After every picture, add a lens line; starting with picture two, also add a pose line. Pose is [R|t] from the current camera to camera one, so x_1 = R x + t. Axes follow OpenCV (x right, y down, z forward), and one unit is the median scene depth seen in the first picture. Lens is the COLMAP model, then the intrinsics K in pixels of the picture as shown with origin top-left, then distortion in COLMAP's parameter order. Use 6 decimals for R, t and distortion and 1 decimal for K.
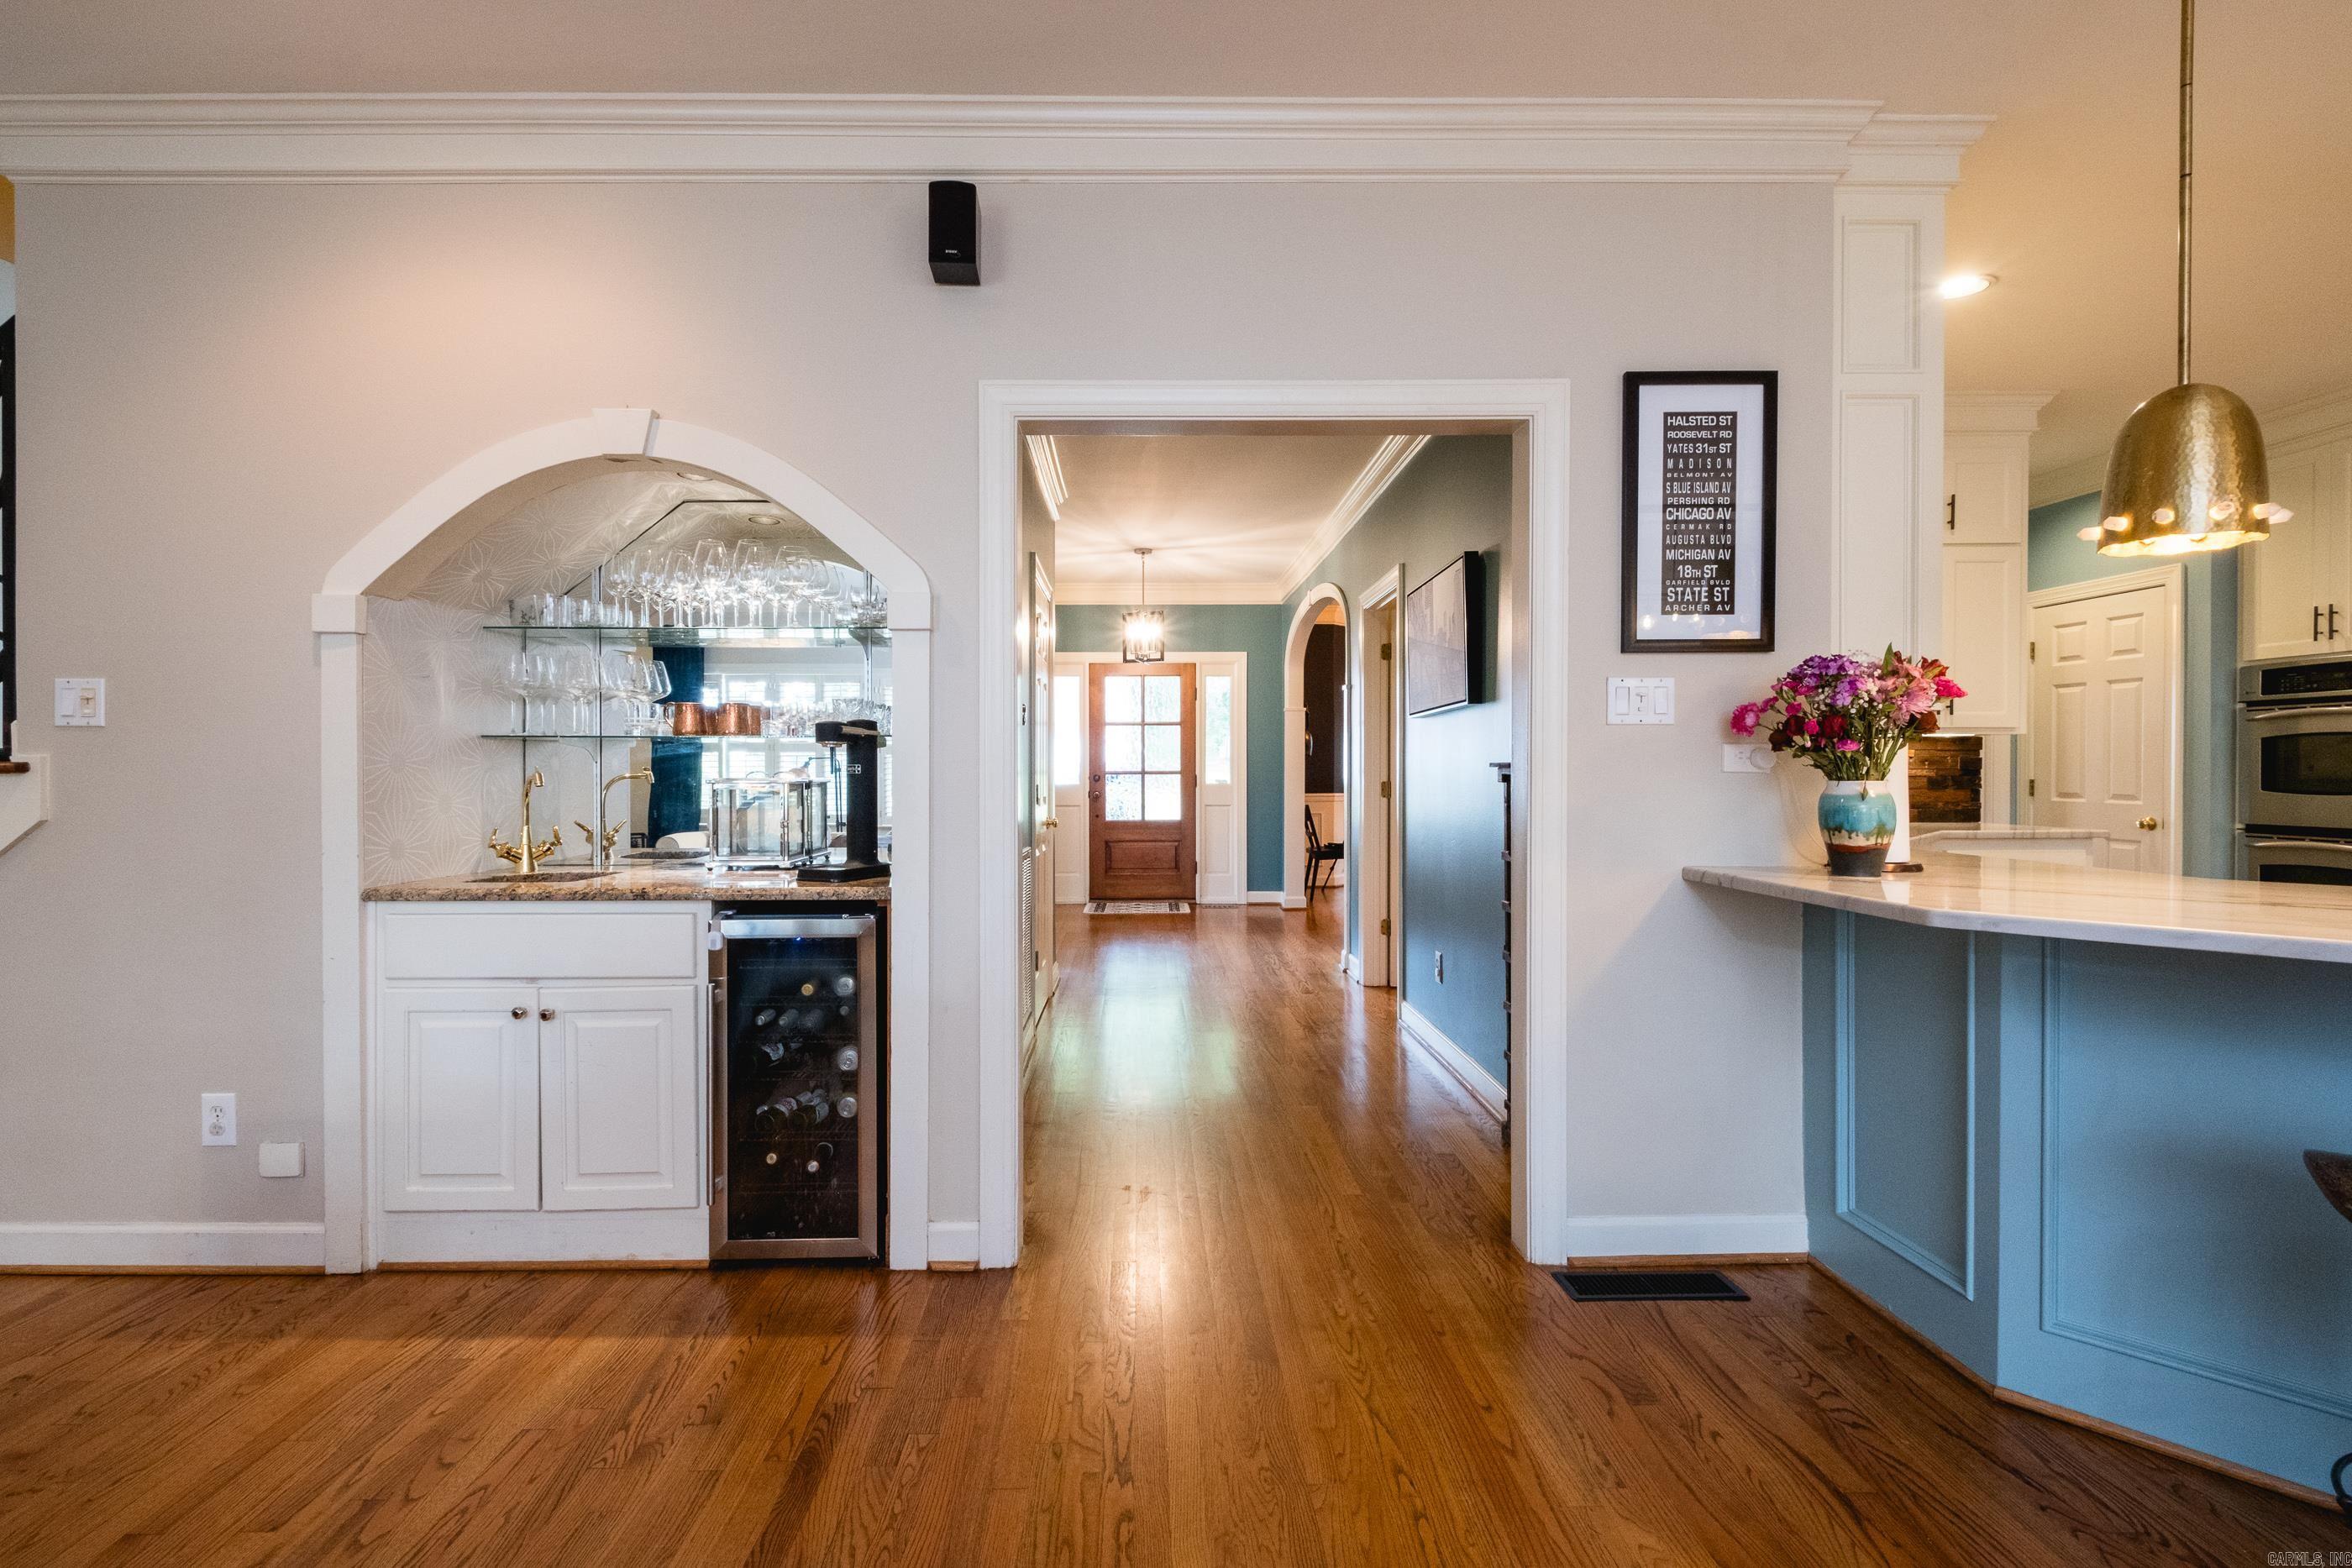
lens RADIAL K [[1015.2, 0, 1139.2], [0, 1015.2, 776.3], [0, 0, 1]] dist [0.009542, -0.006566]
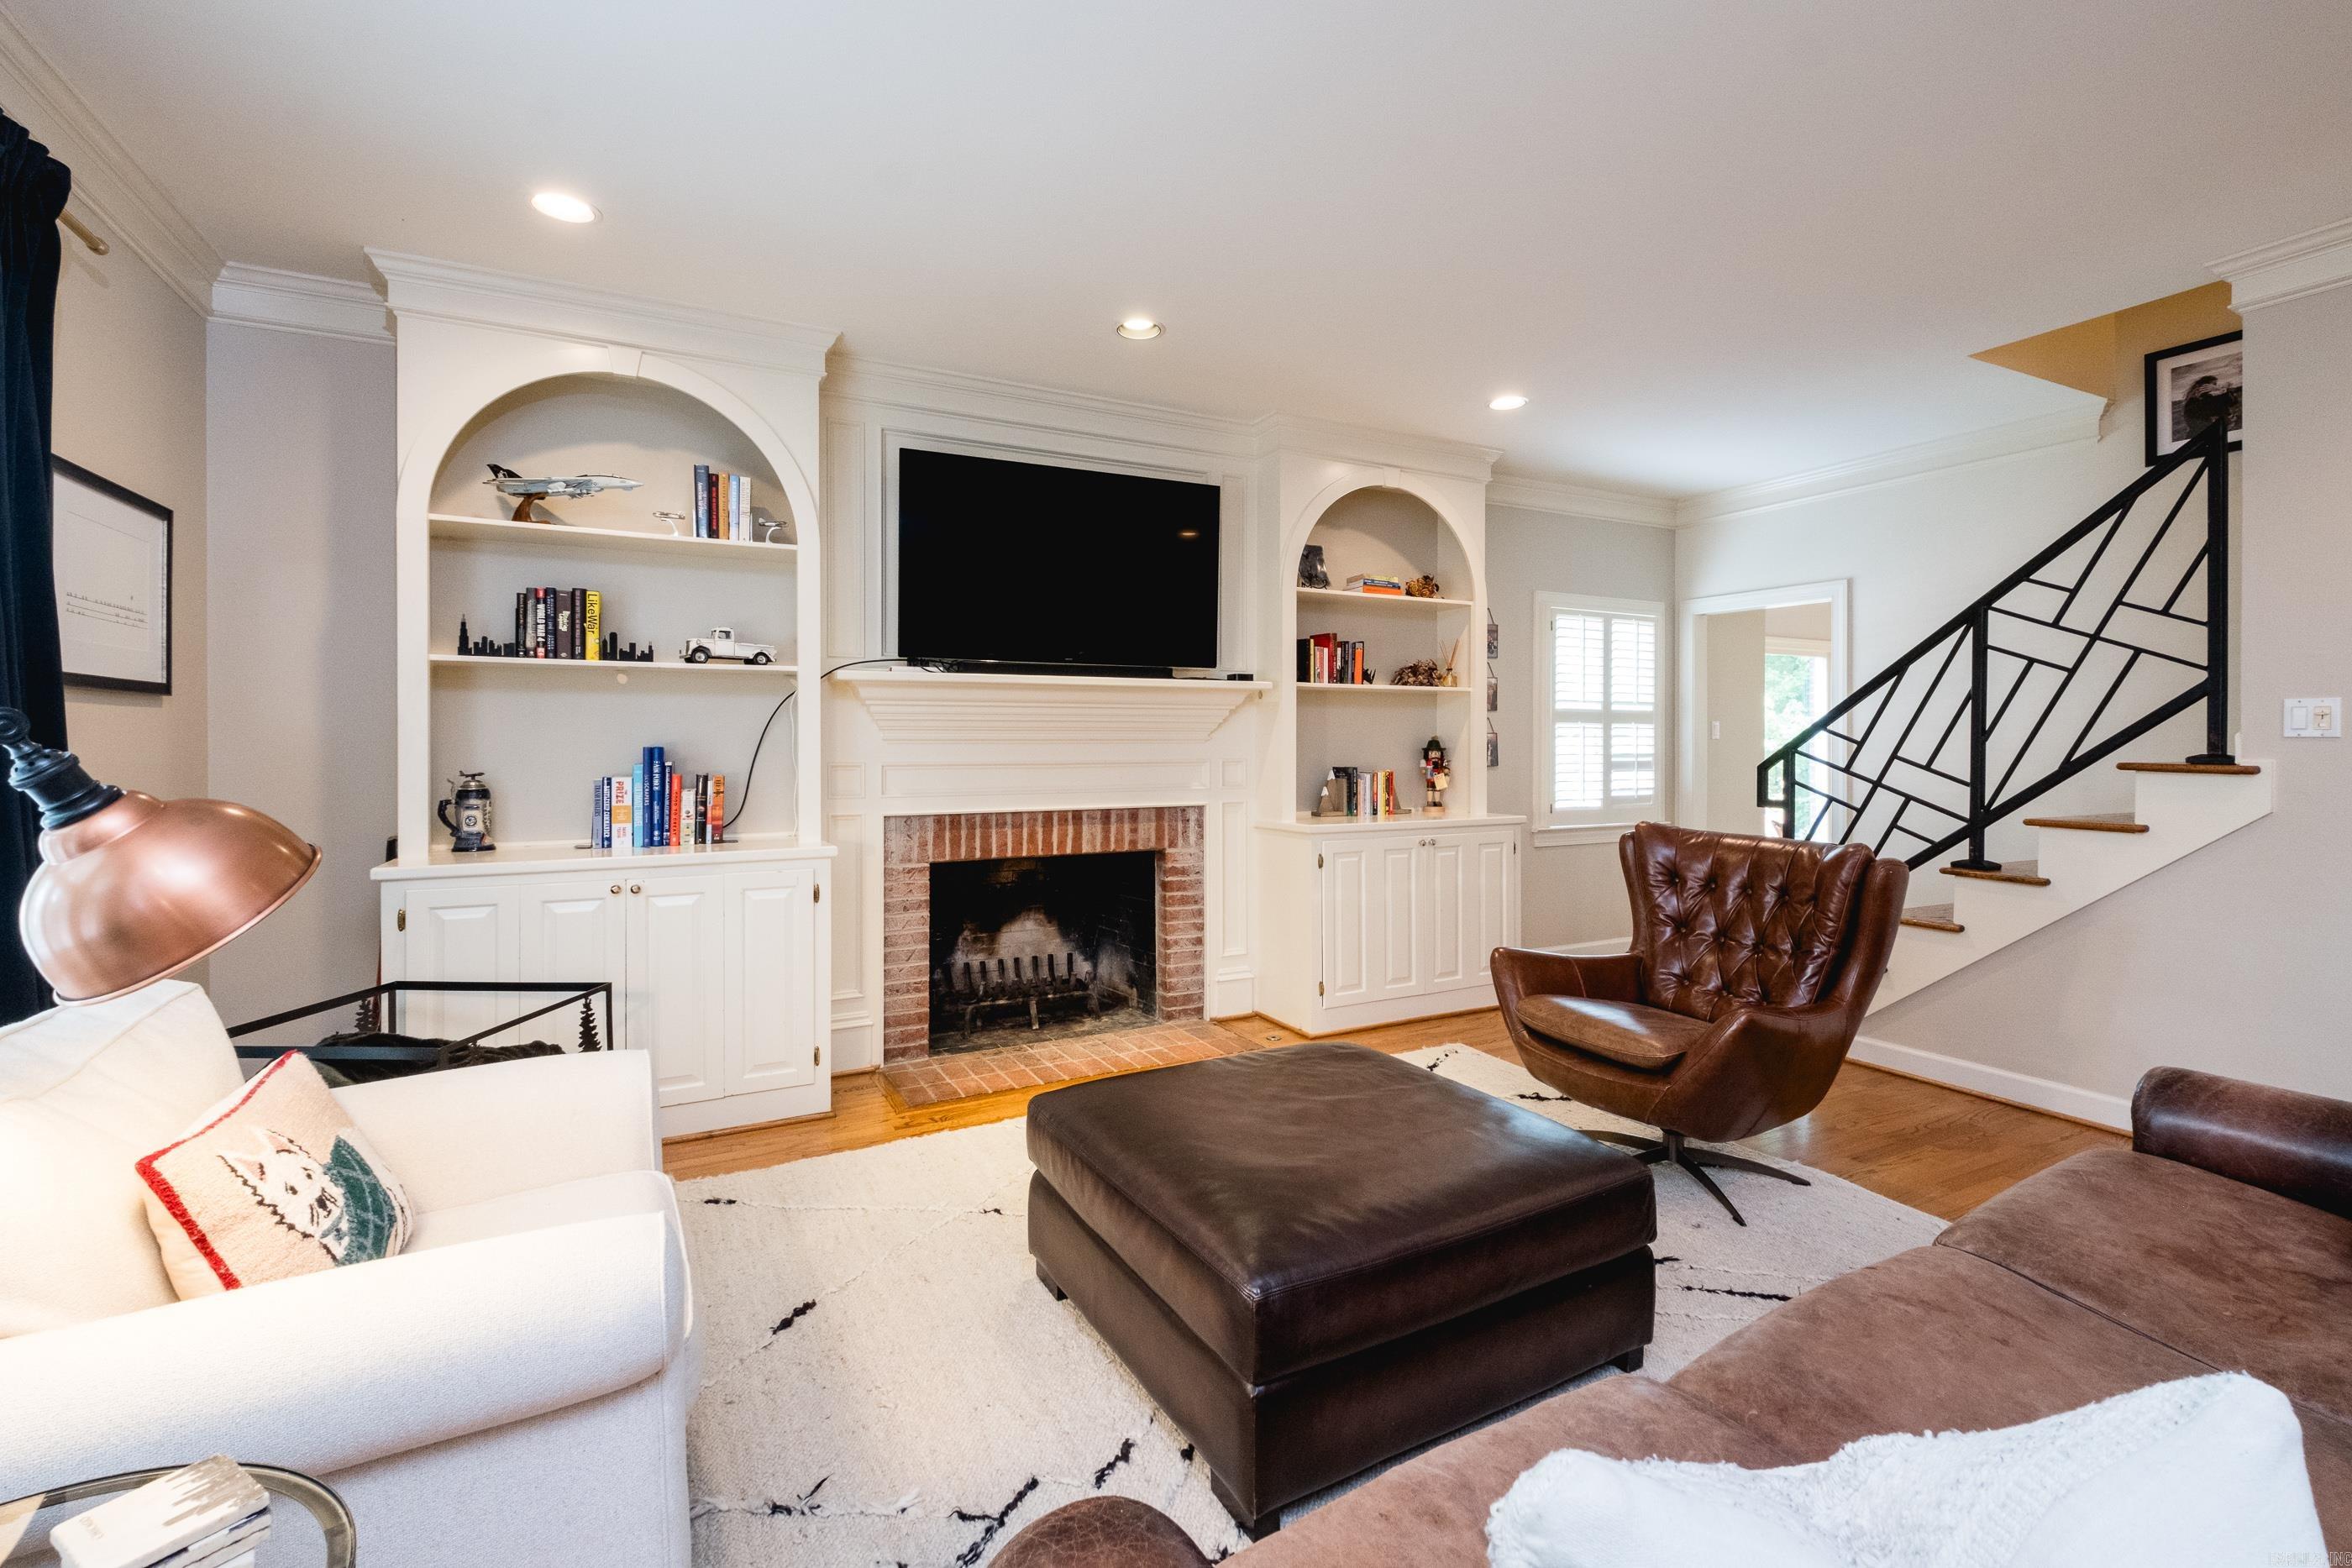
lens RADIAL K [[1015.2, 0, 1161.3], [0, 1015.2, 753.8], [0, 0, 1]] dist [0.009542, -0.006566]
pose [[0.451491, 0.004324, -0.892265, -0.555852], [-0.002886, 0.999990, 0.003386, -0.028016], [0.892271, 0.001047, 0.451499, -0.764620]]
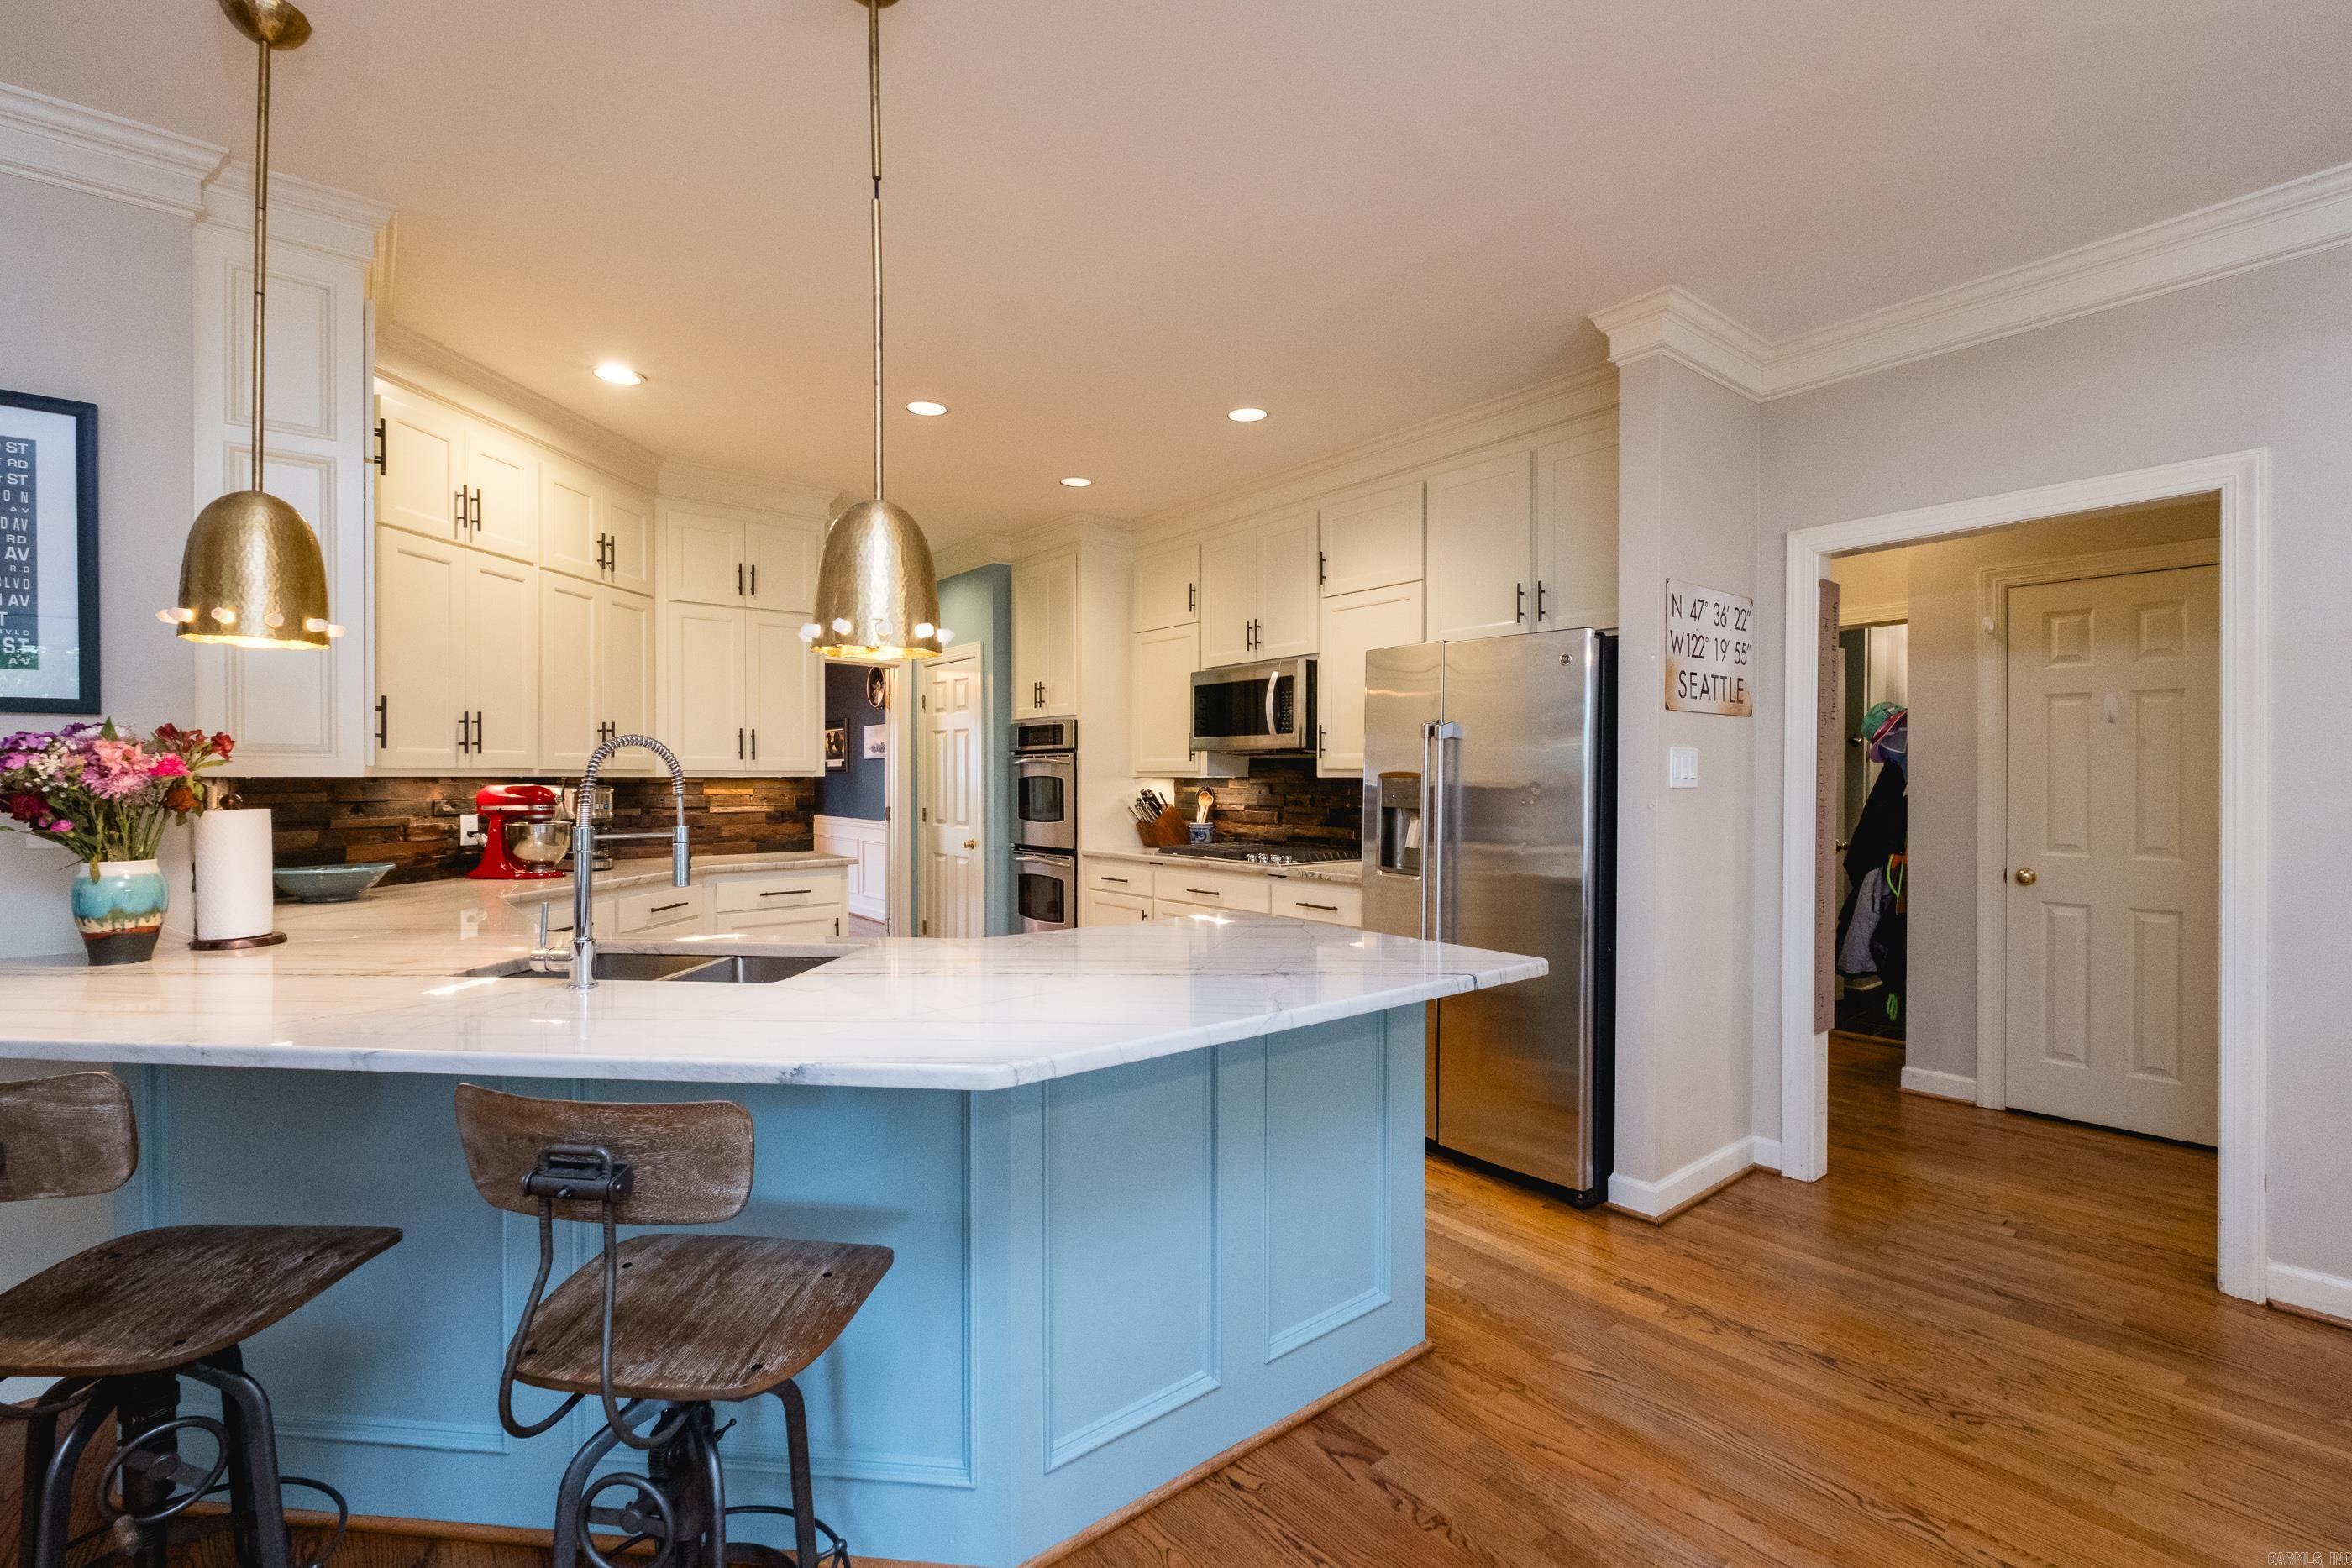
lens RADIAL K [[1015.2, 0, 1210.1], [0, 1015.2, 787.8], [0, 0, 1]] dist [0.009542, -0.006566]
pose [[0.758702, -0.006922, 0.651401, 0.780529], [0.004968, 0.999976, 0.004840, -0.056096], [-0.651419, -0.000436, 0.758718, -0.329255]]
